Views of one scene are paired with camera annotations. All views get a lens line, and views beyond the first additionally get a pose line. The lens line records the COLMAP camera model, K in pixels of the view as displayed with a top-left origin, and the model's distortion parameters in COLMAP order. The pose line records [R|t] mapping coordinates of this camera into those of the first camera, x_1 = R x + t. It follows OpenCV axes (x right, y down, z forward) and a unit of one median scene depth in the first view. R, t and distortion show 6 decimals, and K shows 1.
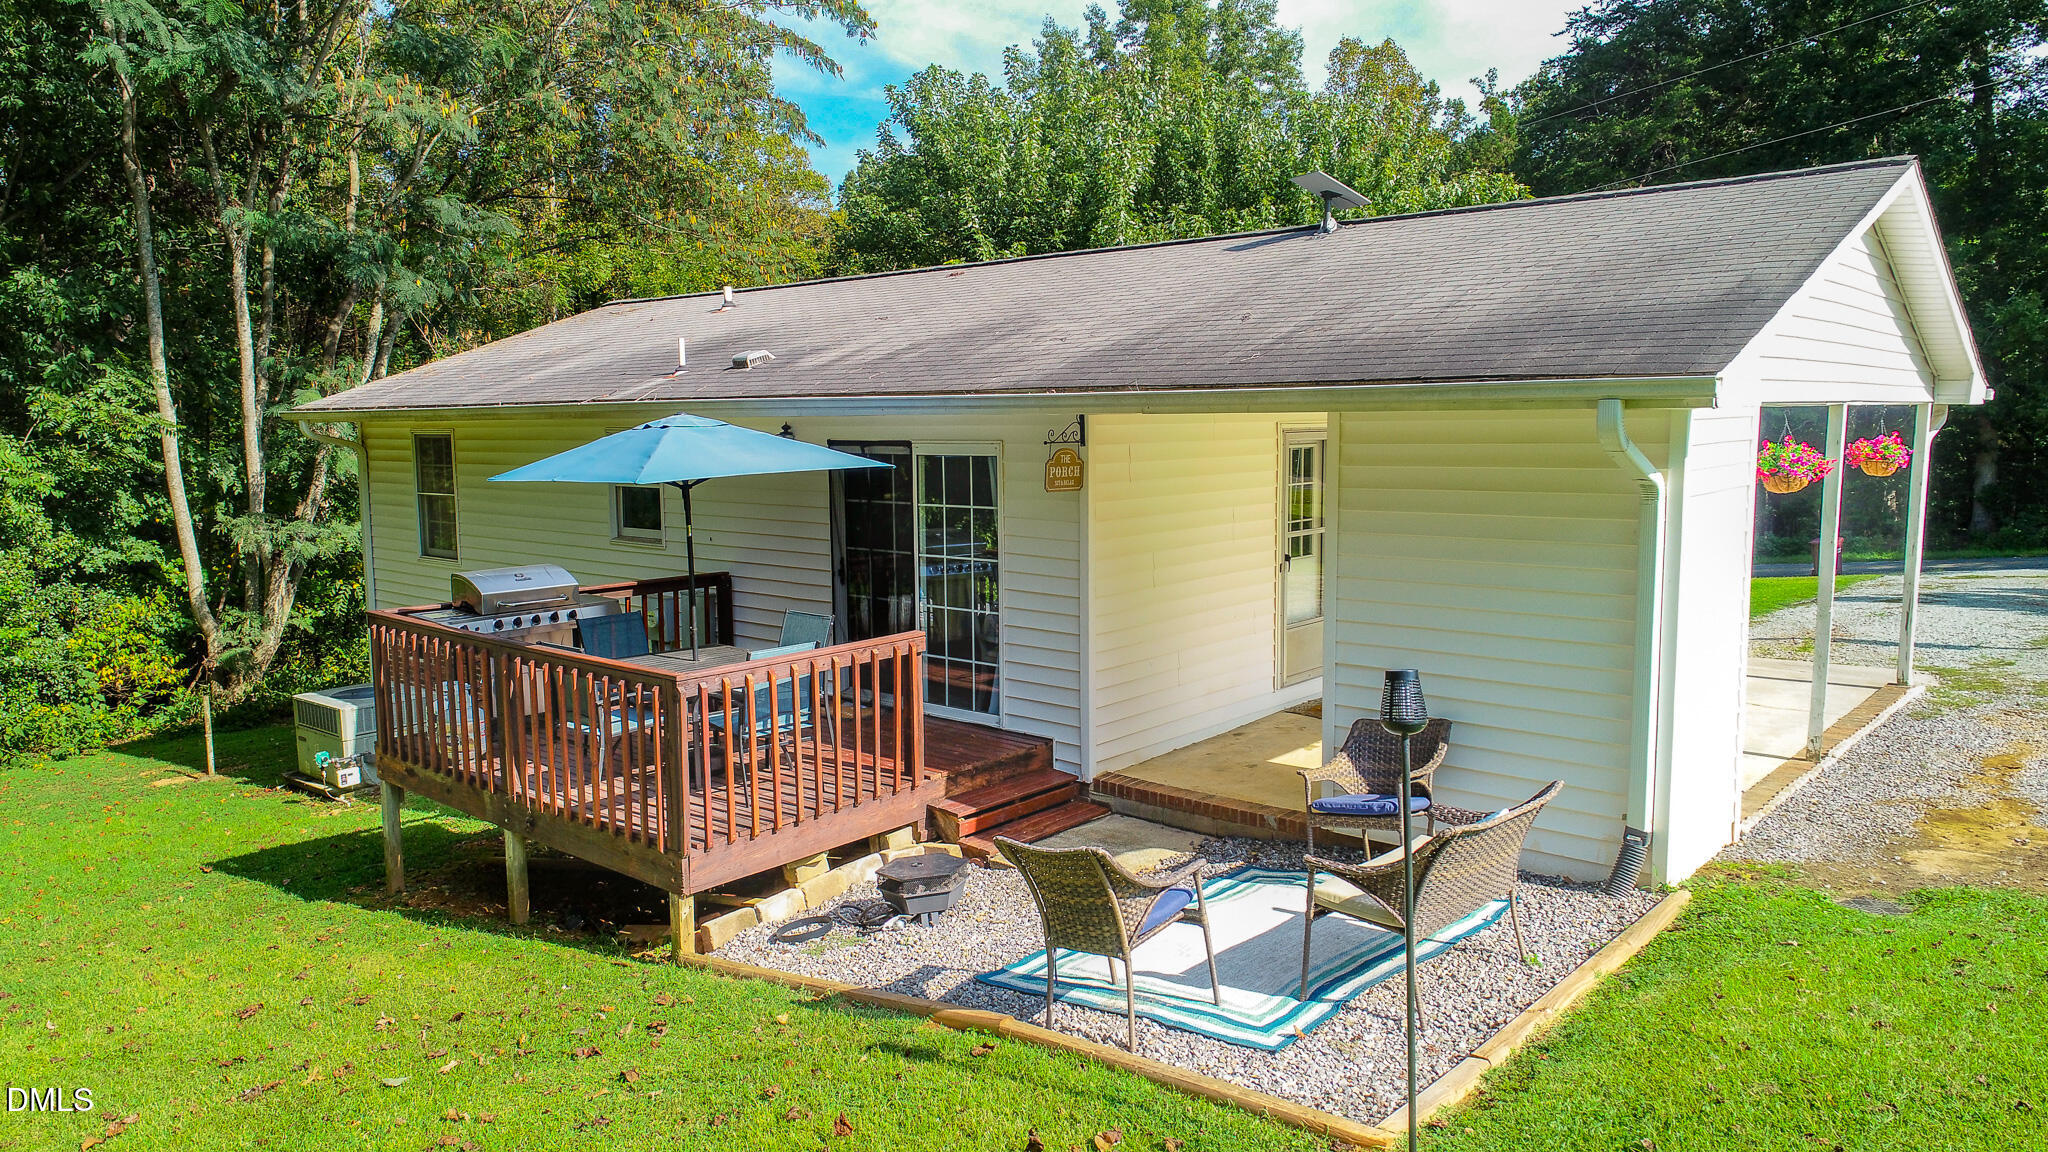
lens RADIAL K [[1370.9, 0, 1024.0], [0, 1370.9, 576.0], [0, 0, 1]] dist [0.002376, 0.000267]
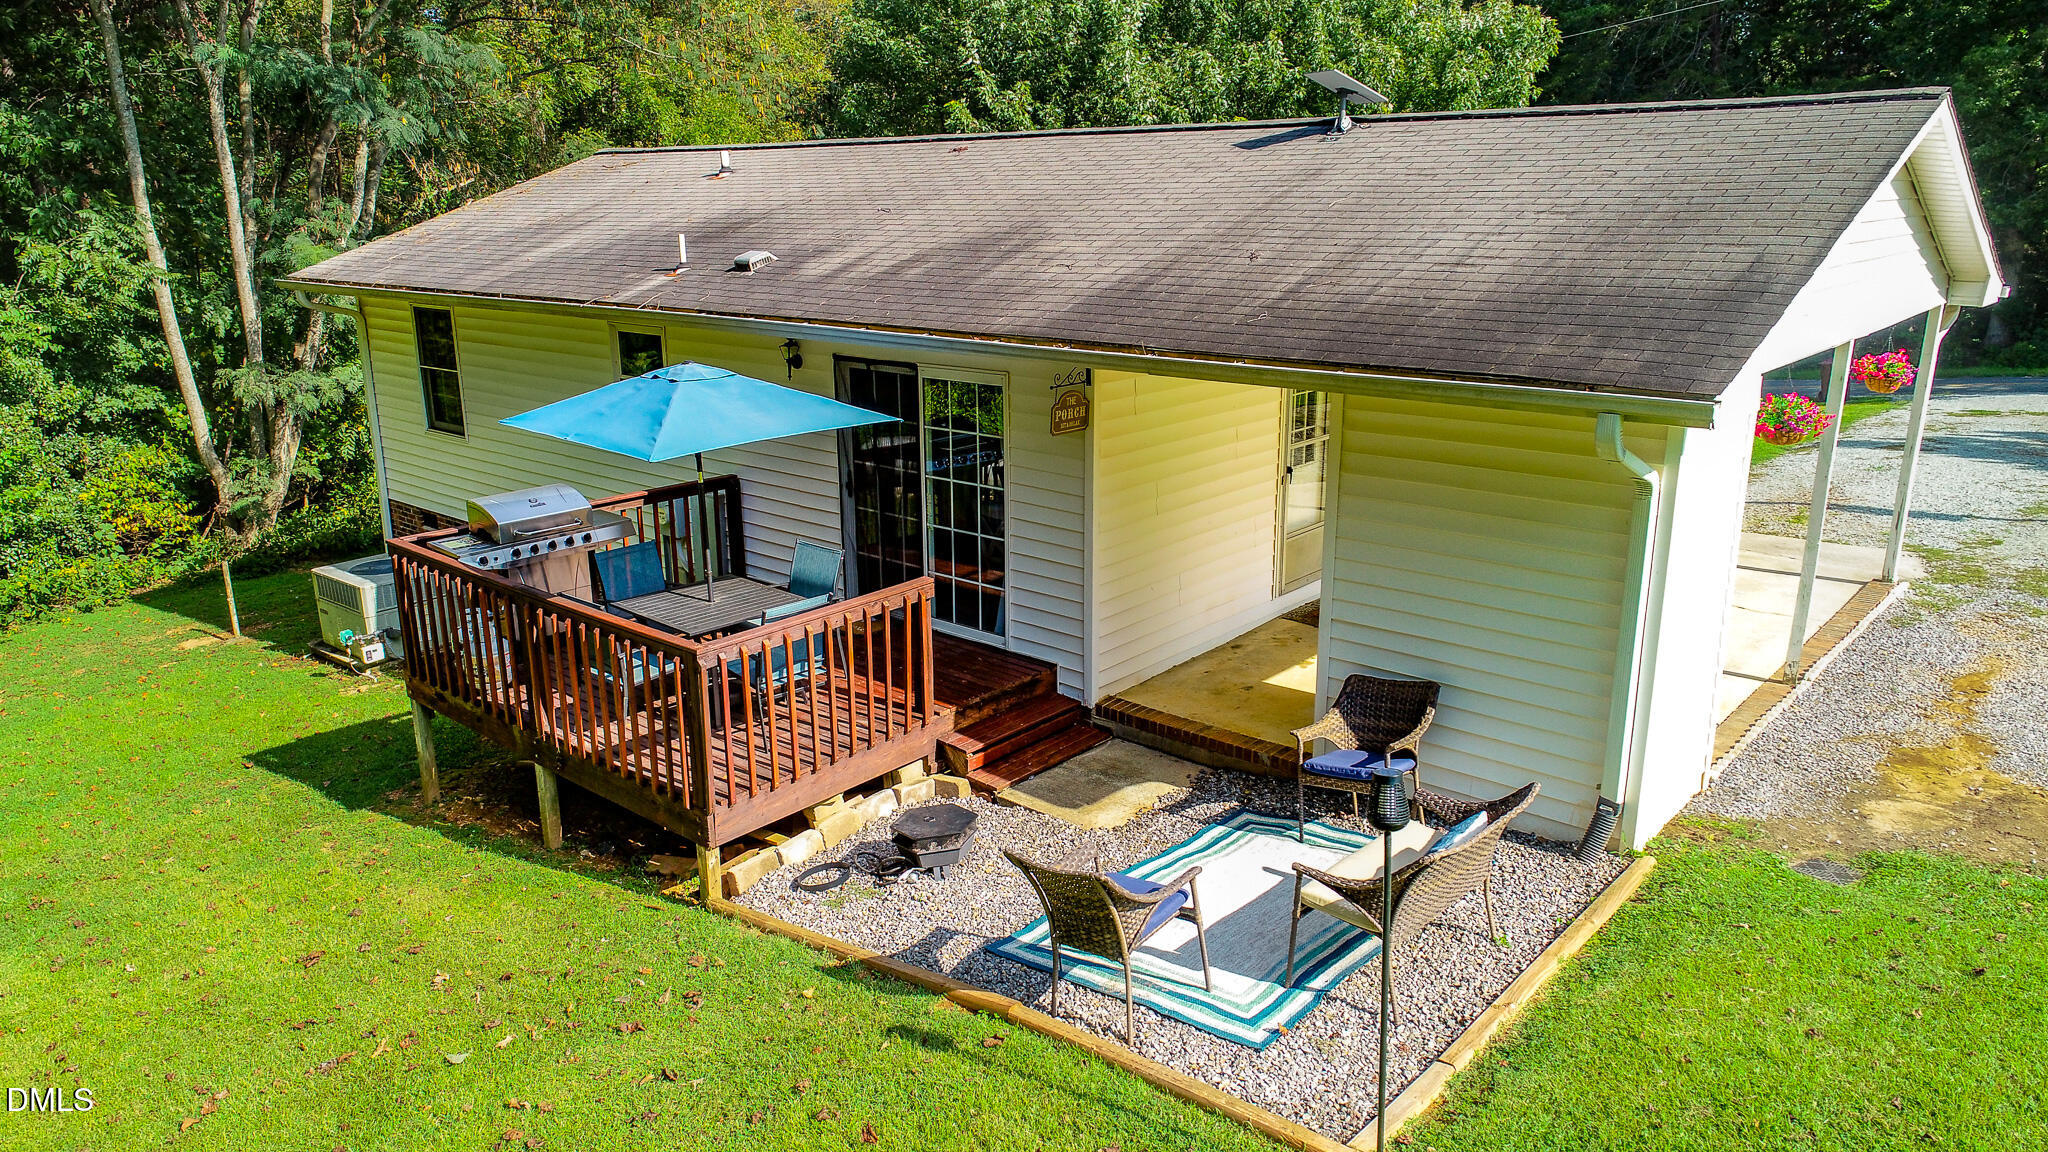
lens RADIAL K [[1370.9, 0, 1024.0], [0, 1370.9, 576.0], [0, 0, 1]] dist [0.002376, 0.000267]
pose [[0.999997, 0.002357, -0.000814, -0.003453], [-0.002202, 0.987876, 0.155229, -0.117110], [0.001170, -0.155227, 0.987878, -0.015191]]
